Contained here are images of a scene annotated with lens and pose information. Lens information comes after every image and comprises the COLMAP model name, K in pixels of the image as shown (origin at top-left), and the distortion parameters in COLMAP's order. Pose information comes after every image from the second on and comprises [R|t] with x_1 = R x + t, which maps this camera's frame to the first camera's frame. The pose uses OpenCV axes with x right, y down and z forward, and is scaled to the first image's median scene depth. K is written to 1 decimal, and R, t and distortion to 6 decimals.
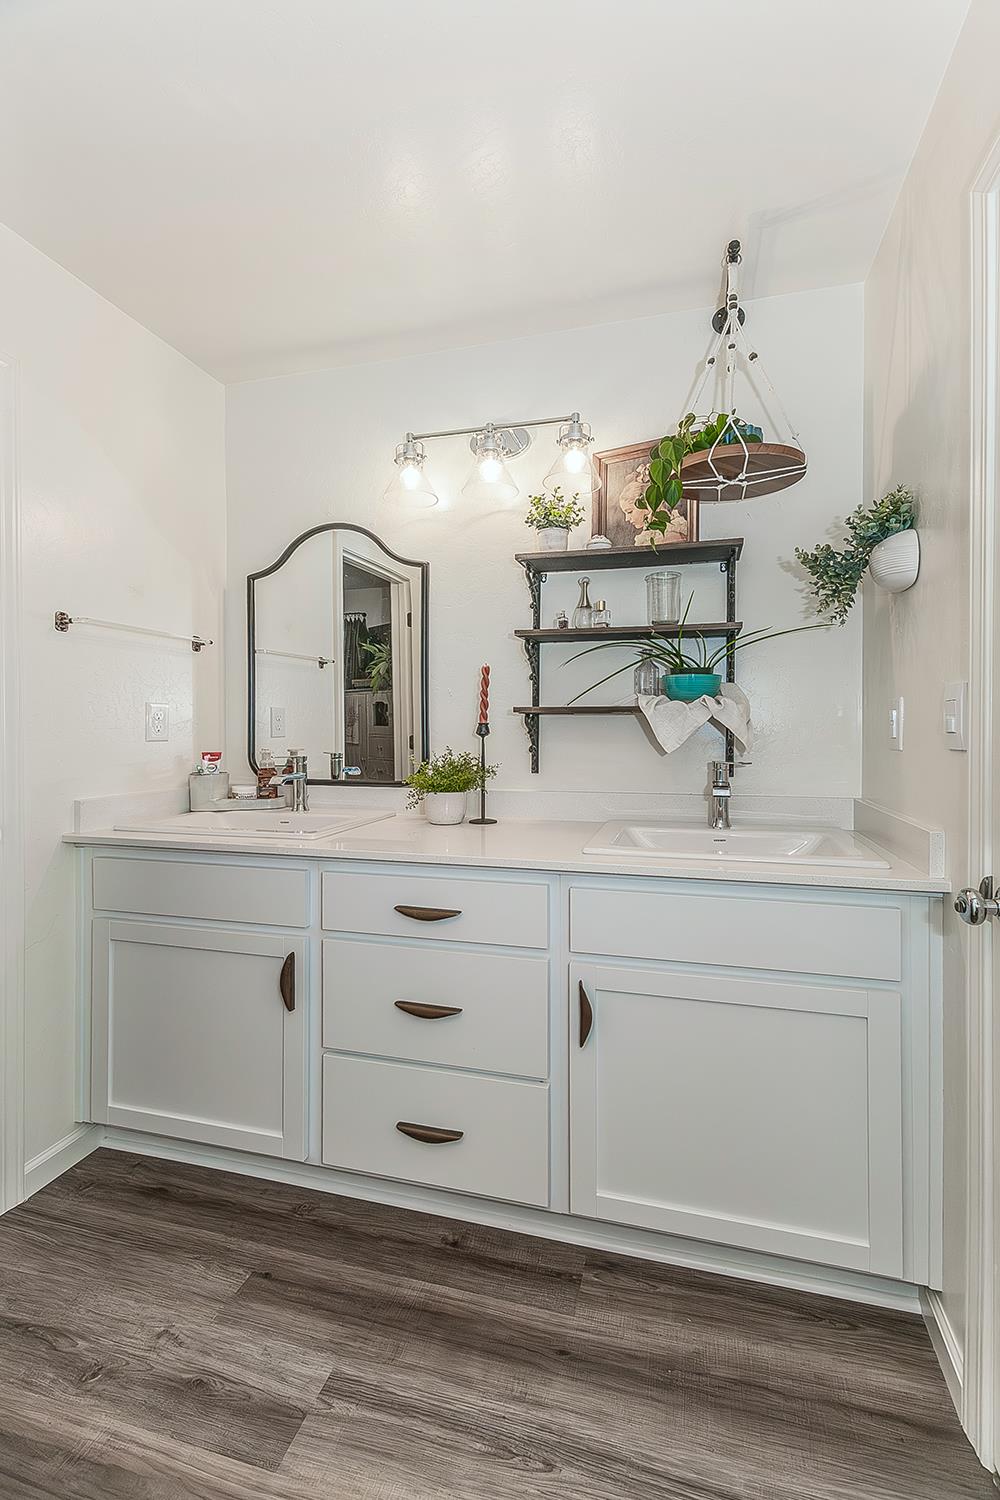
lens RADIAL K [[671.9, 0, 510.3], [0, 671.9, 741.2], [0, 0, 1]] dist [-0.006037, -0.000438]
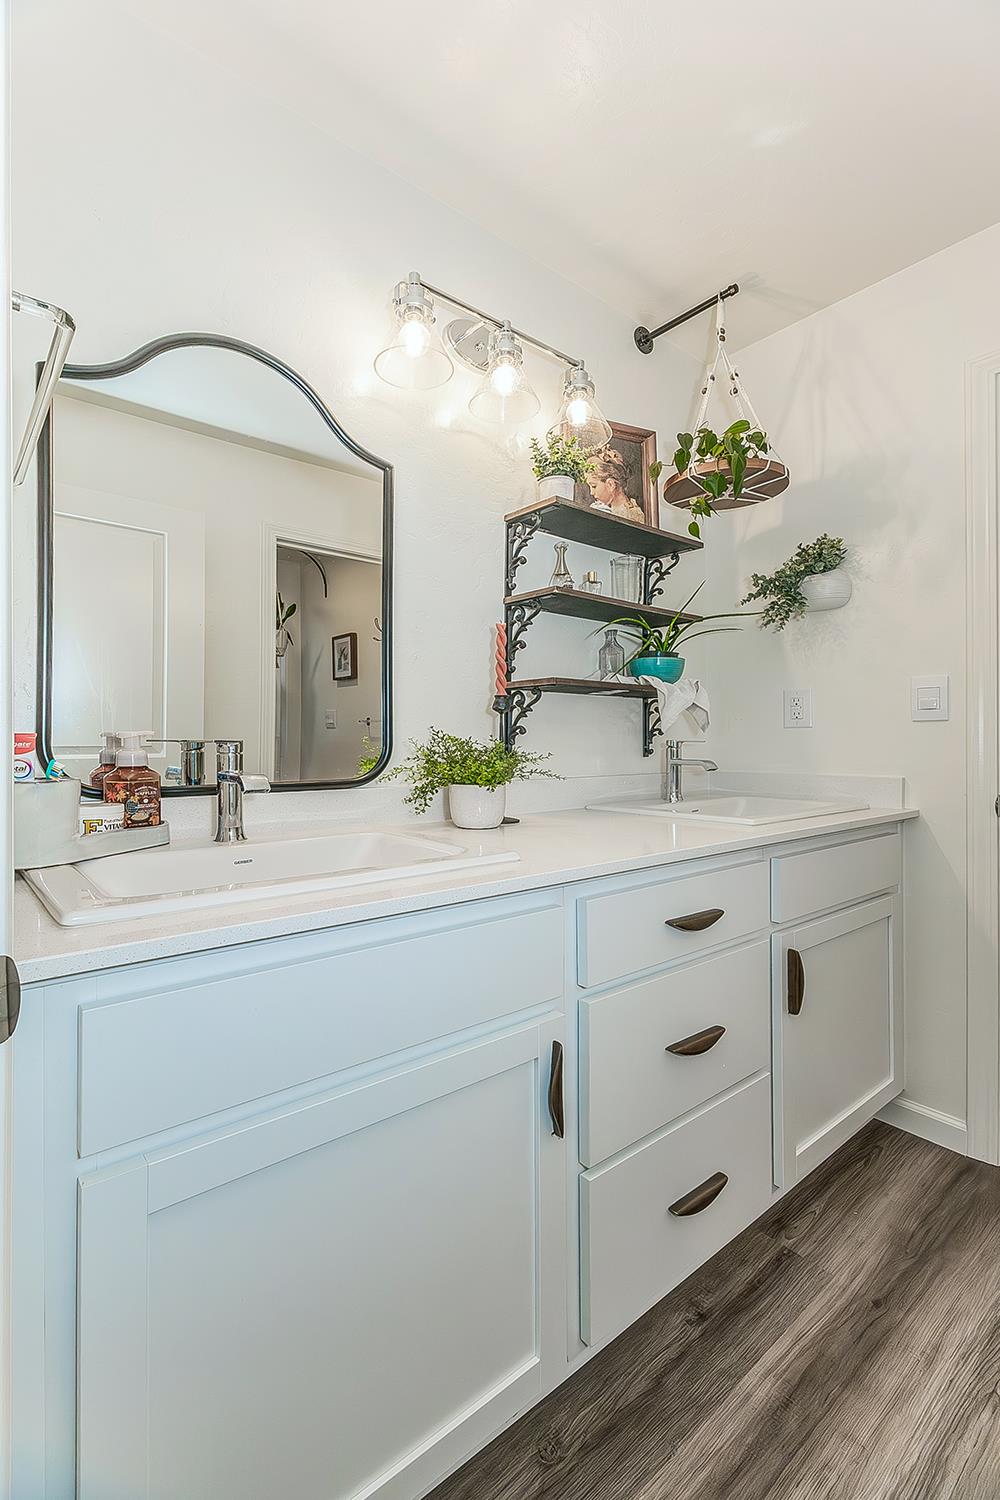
lens RADIAL K [[671.9, 0, 500.5], [0, 671.9, 739.6], [0, 0, 1]] dist [-0.006037, -0.000438]
pose [[0.579503, -0.001307, 0.814969, -0.886618], [0.011094, 0.999919, -0.006284, 0.038113], [-0.814895, 0.012683, 0.579470, 0.702801]]
